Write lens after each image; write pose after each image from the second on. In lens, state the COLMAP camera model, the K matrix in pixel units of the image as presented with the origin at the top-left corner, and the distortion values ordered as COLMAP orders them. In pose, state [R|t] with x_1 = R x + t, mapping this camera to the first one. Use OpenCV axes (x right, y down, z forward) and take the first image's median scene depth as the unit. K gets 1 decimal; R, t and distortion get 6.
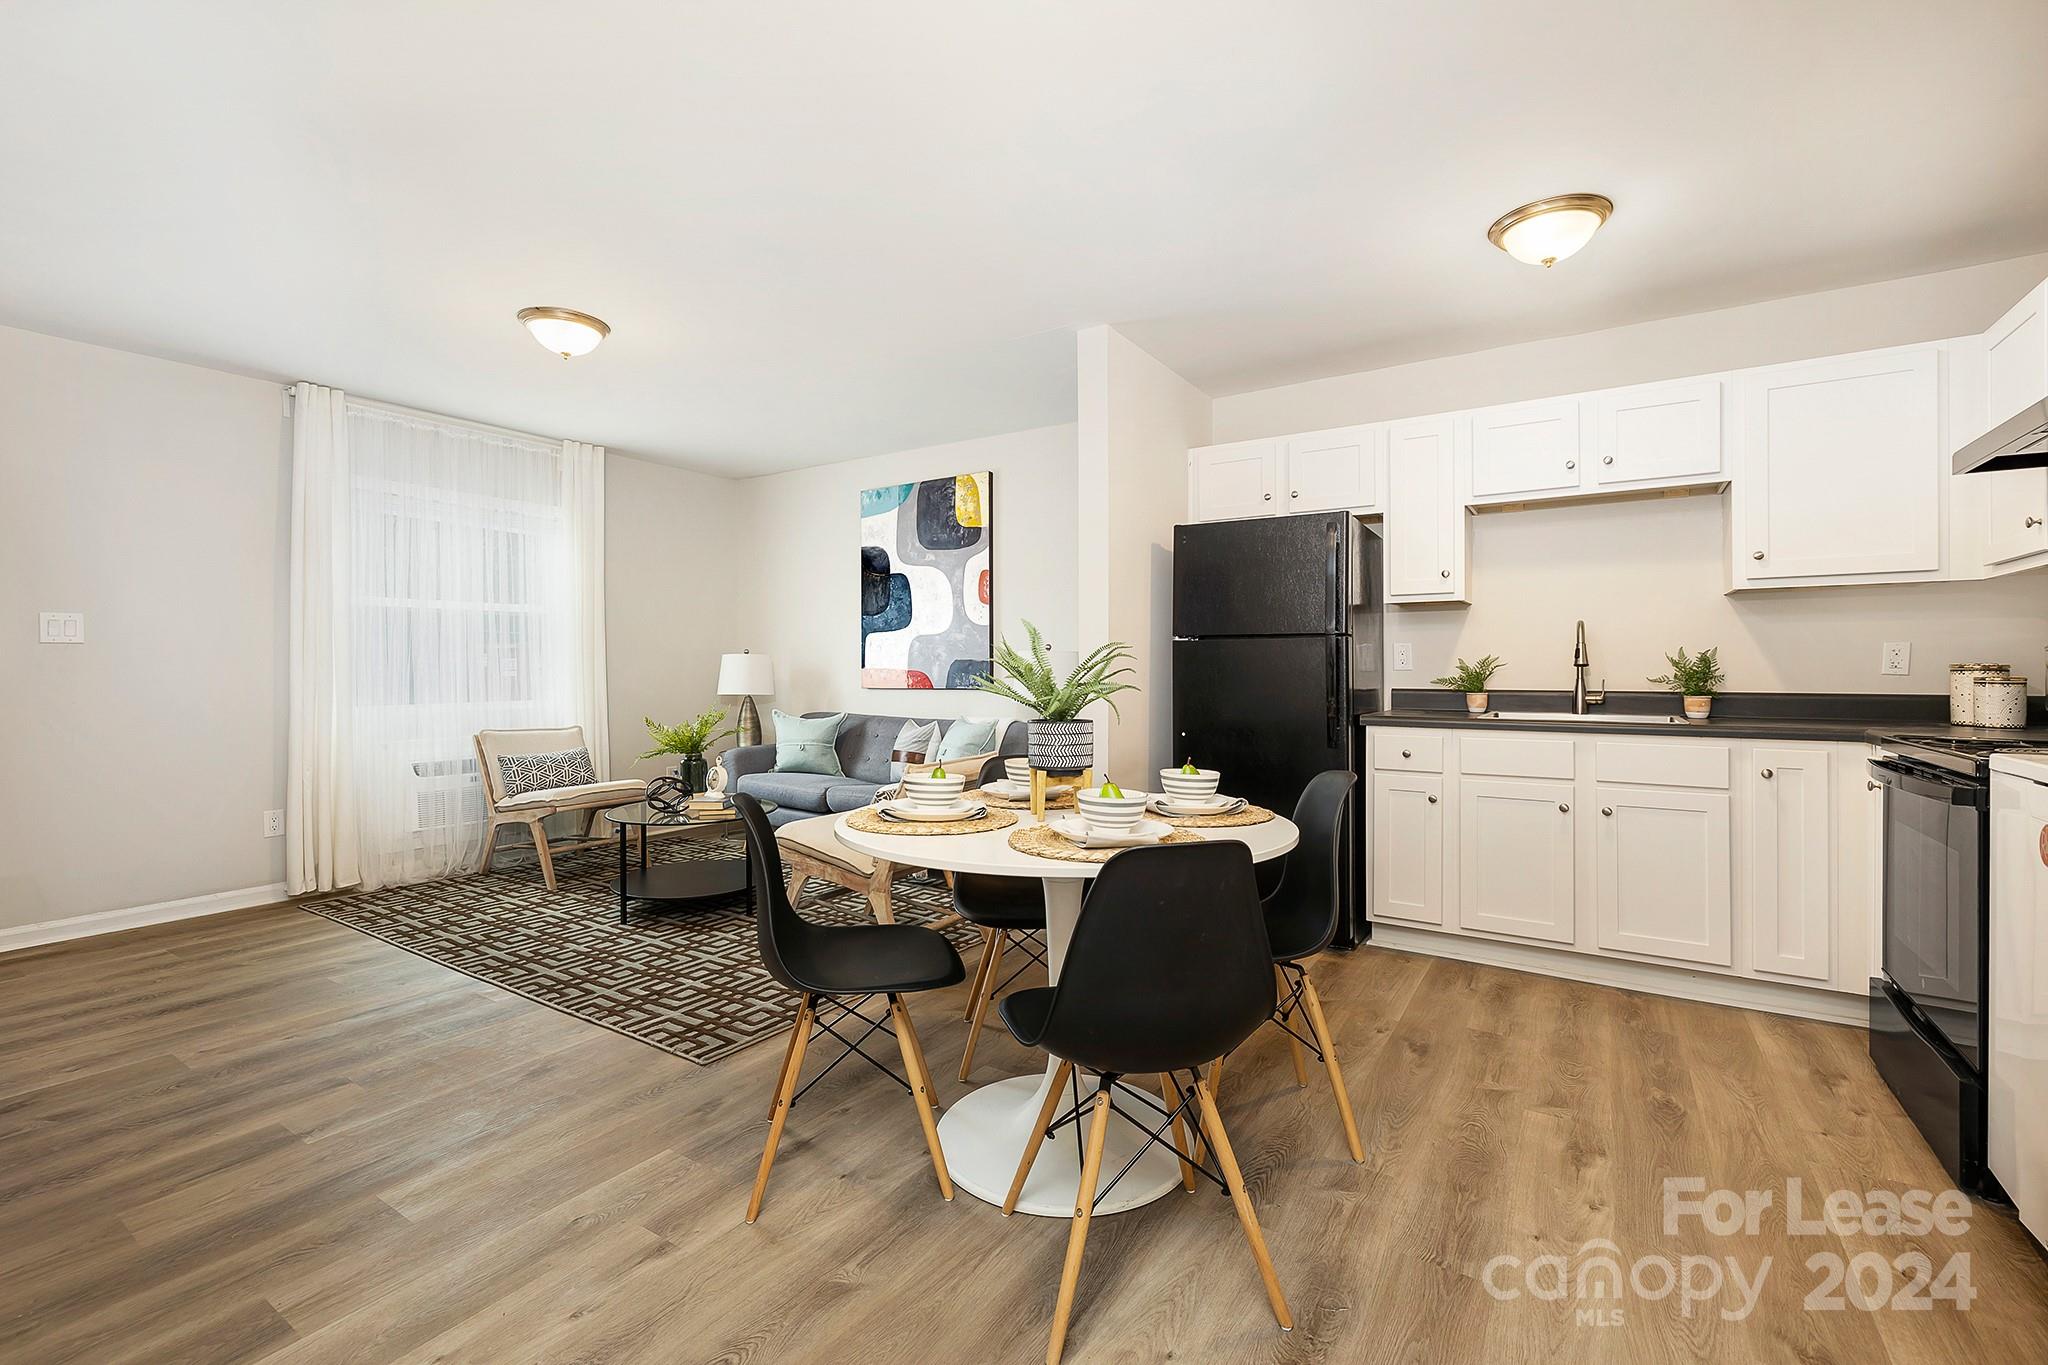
lens RADIAL K [[885.6, 0, 1027.9], [0, 885.6, 667.8], [0, 0, 1]] dist [0.001004, 0.000308]
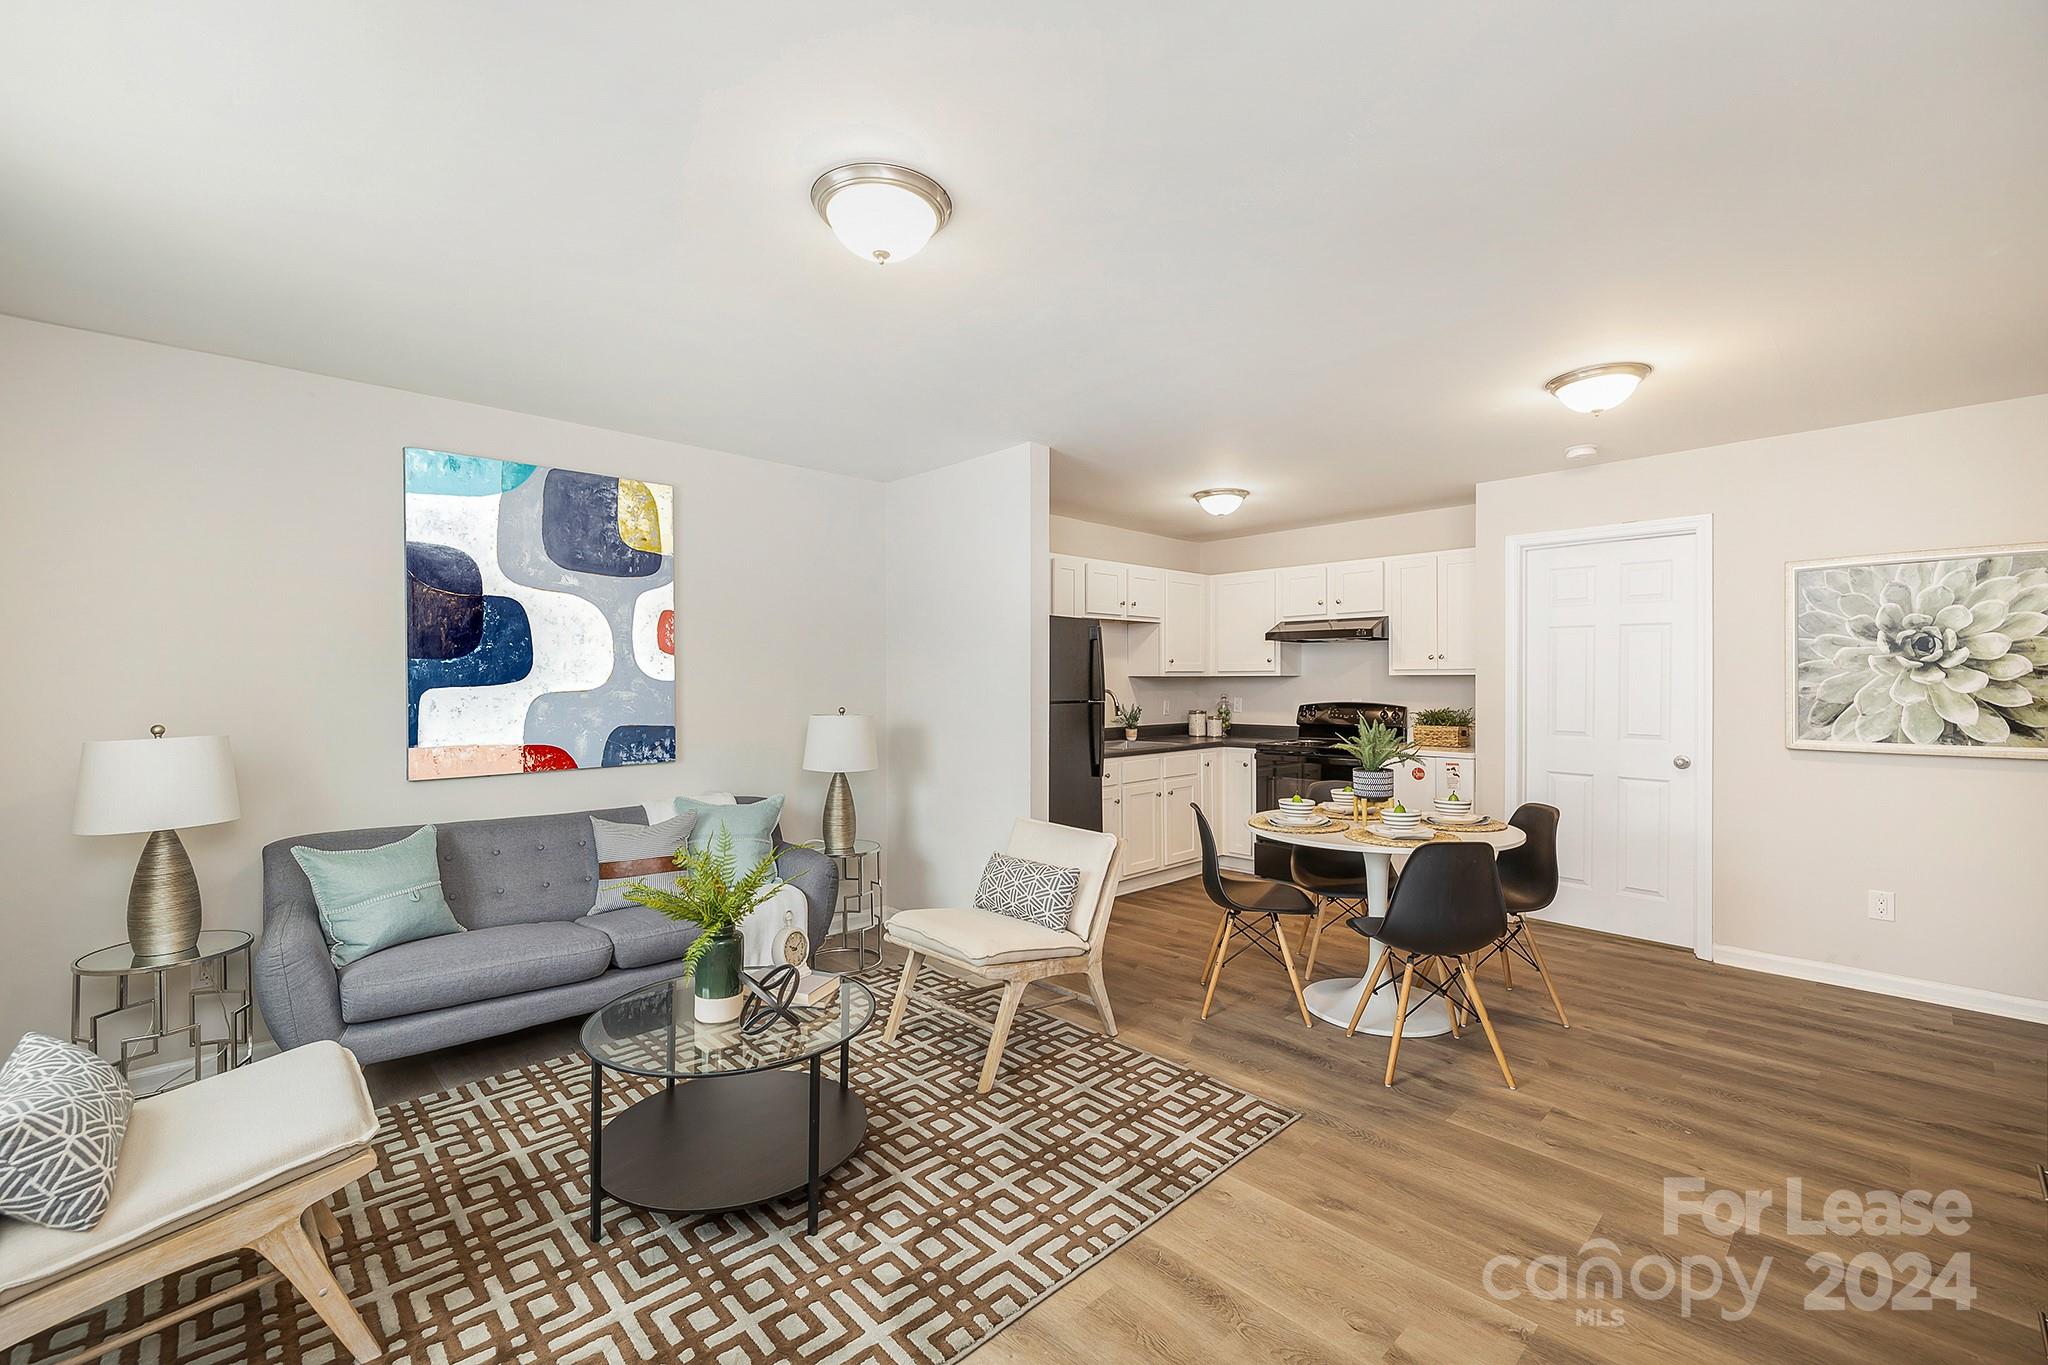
lens RADIAL K [[841.1, 0, 1024.0], [0, 841.1, 682.5], [0, 0, 1]] dist [-0.000080, -0.000084]
pose [[0.231239, 0.001596, 0.972896, -0.969031], [0.004325, 0.999987, -0.002669, -0.059913], [-0.972887, 0.004825, 0.231229, 0.721378]]
